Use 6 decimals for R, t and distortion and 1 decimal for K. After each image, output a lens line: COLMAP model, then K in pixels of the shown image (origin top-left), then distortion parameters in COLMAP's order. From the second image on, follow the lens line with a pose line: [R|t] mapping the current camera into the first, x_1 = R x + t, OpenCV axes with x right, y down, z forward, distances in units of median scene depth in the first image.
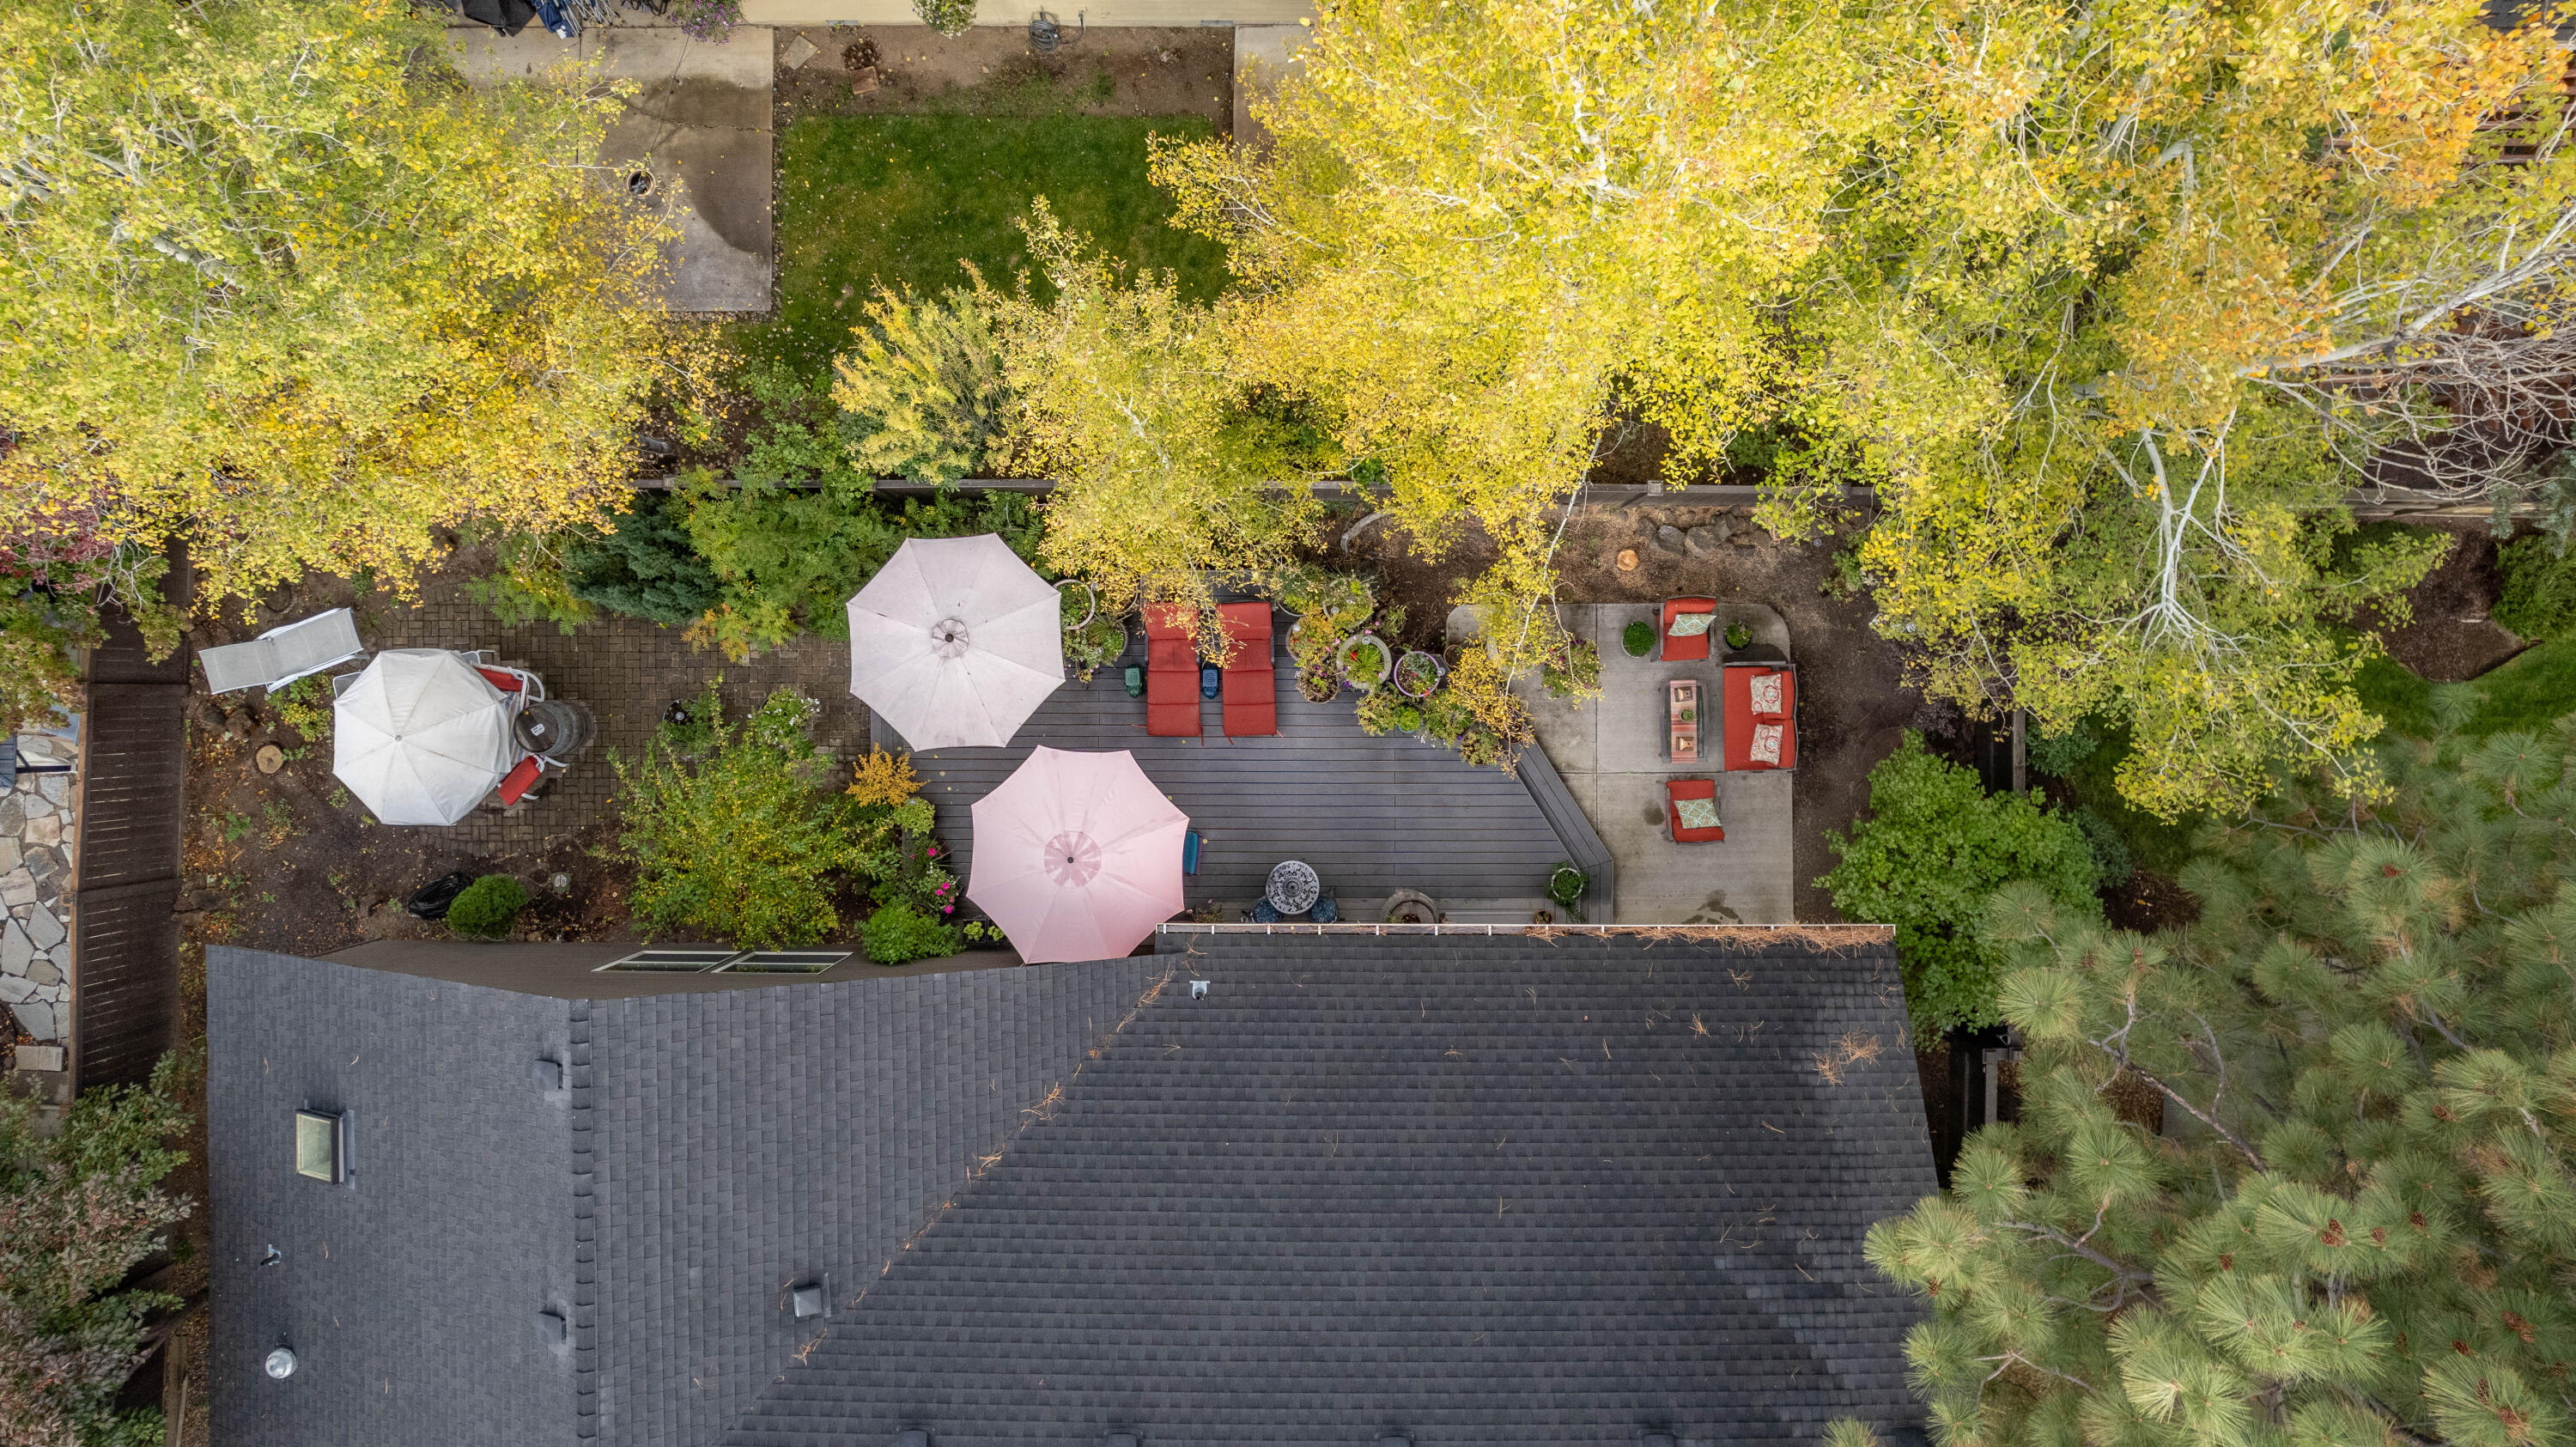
lens RADIAL K [[1654.1, 0, 1288.0], [0, 1654.1, 723.5], [0, 0, 1]] dist [-0.076296, 0.075696]
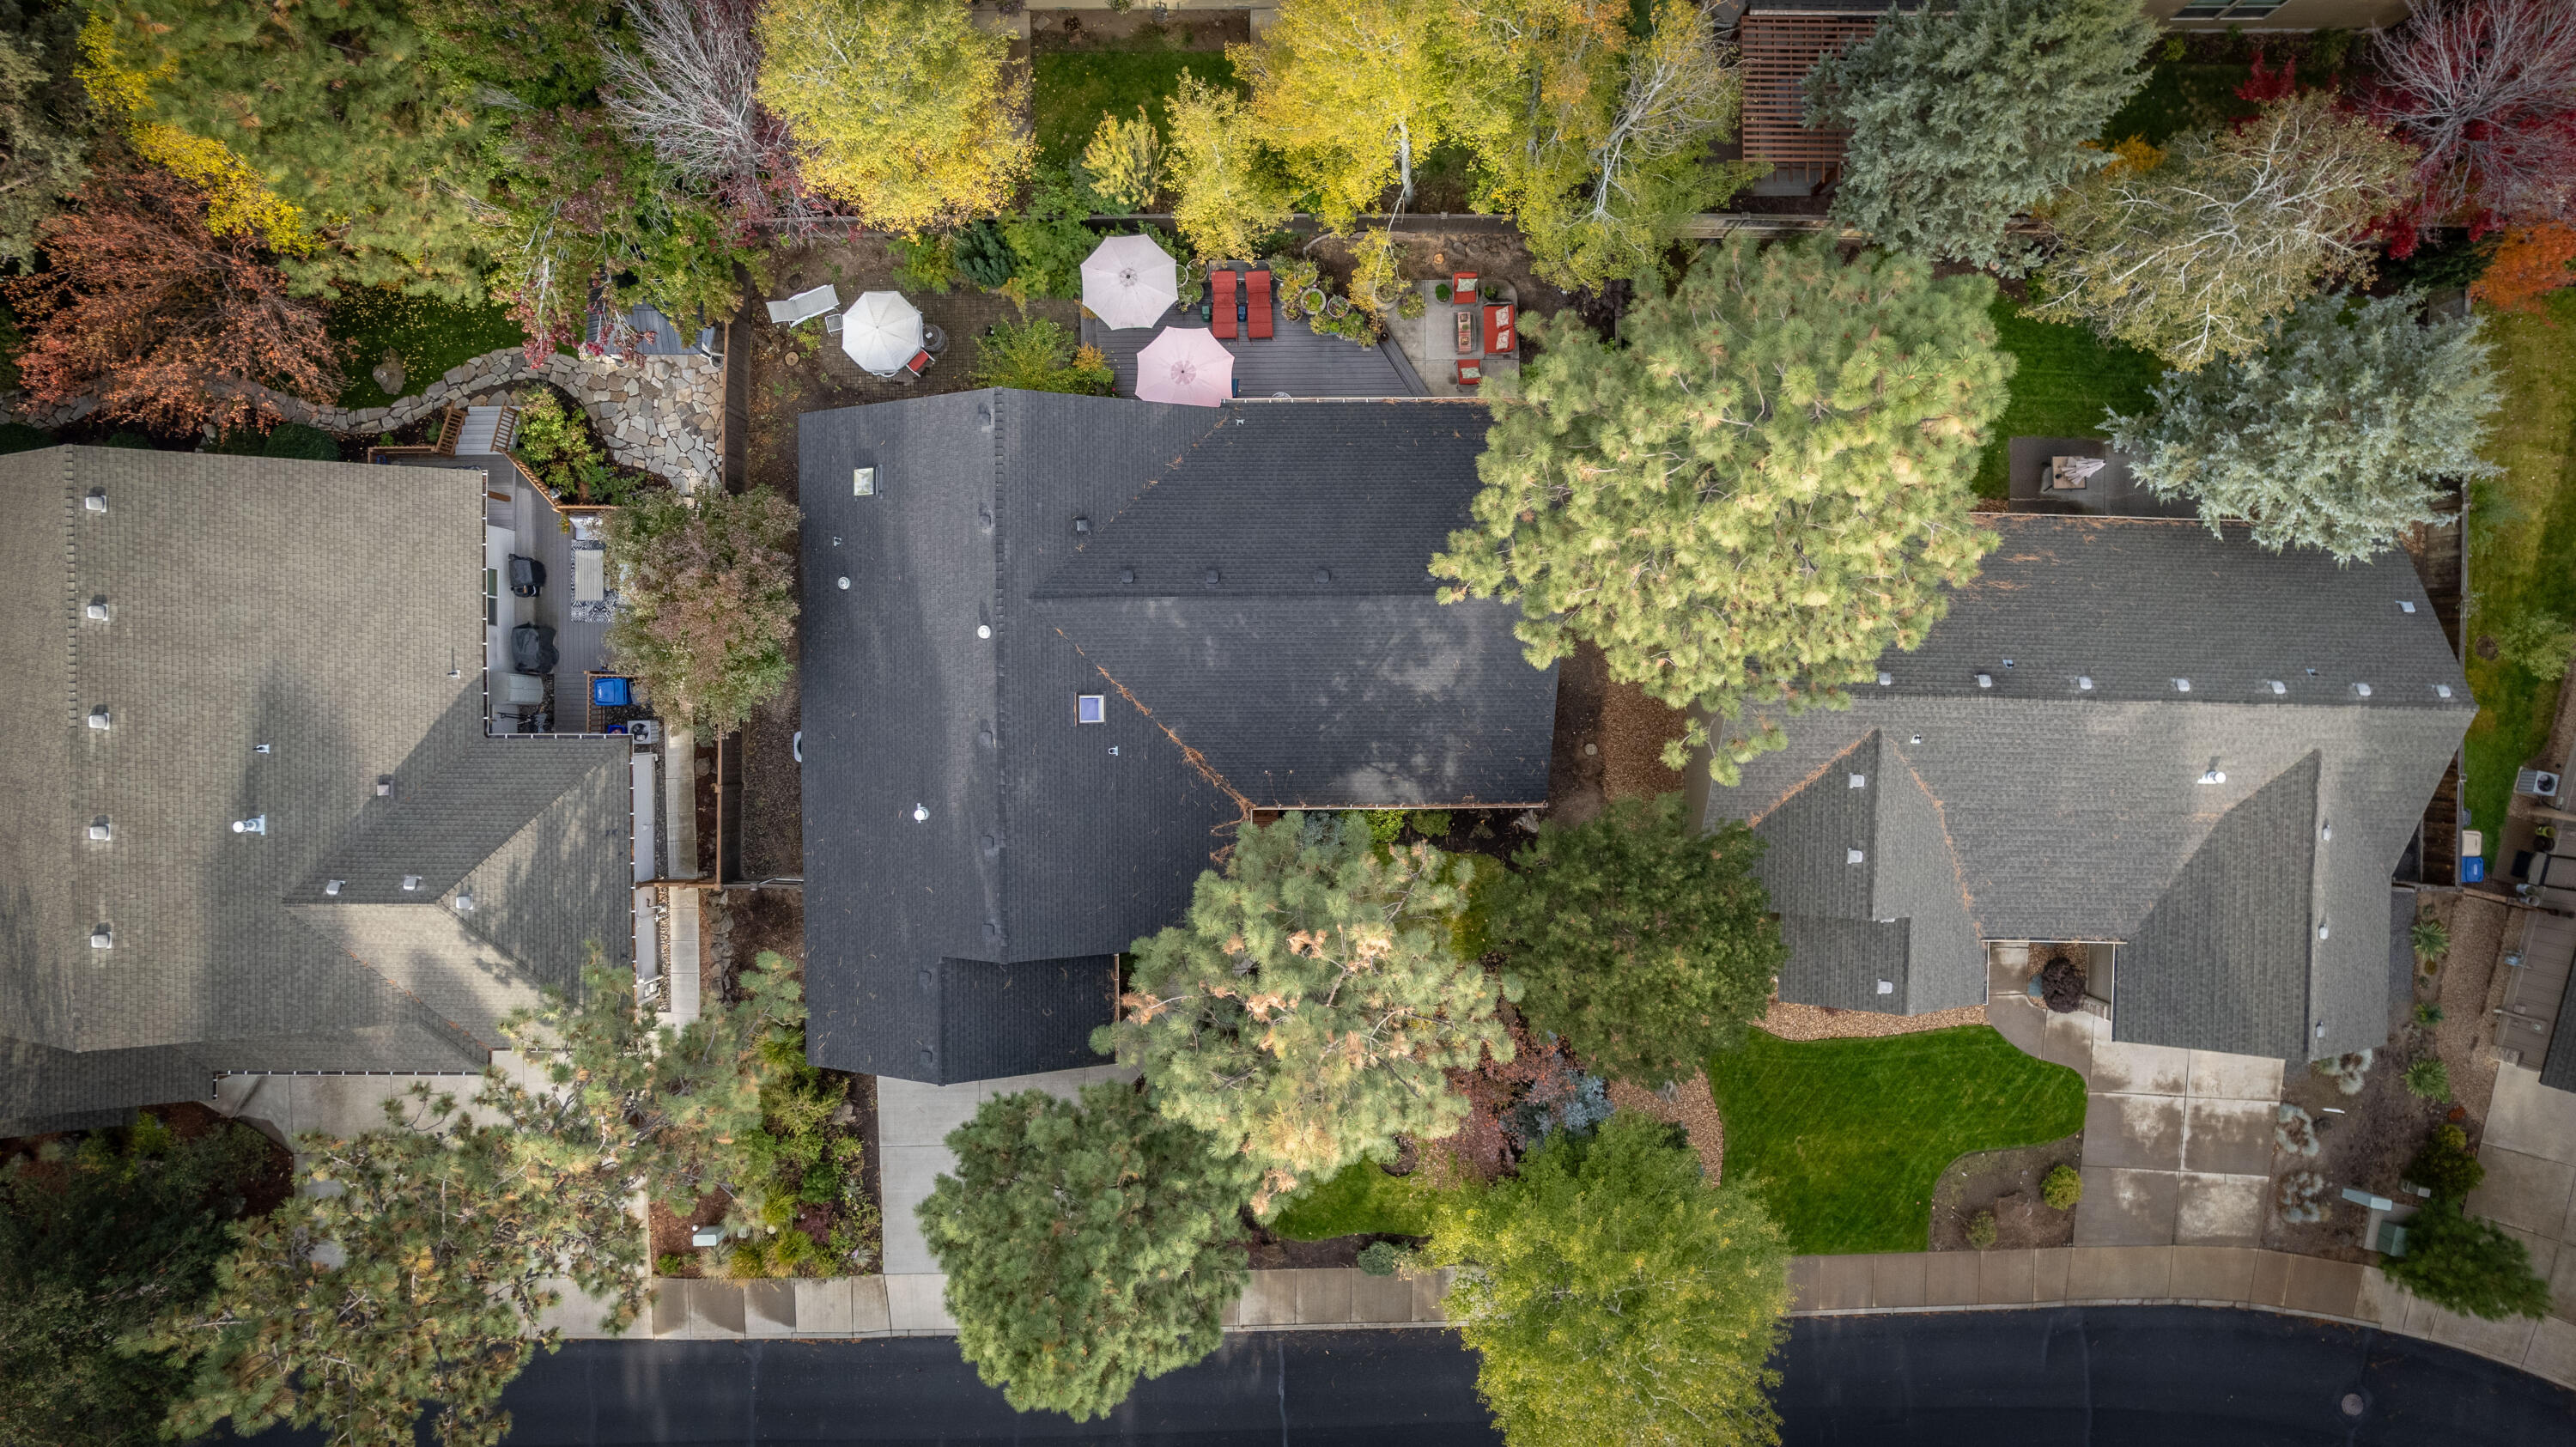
lens RADIAL K [[1654.1, 0, 1288.0], [0, 1654.1, 723.5], [0, 0, 1]] dist [-0.076296, 0.075696]
pose [[0.999968, -0.008012, 0.000597, 0.007501], [0.008012, 0.999968, 0.000778, 0.538188], [-0.000603, -0.000773, 1.000000, -1.208258]]
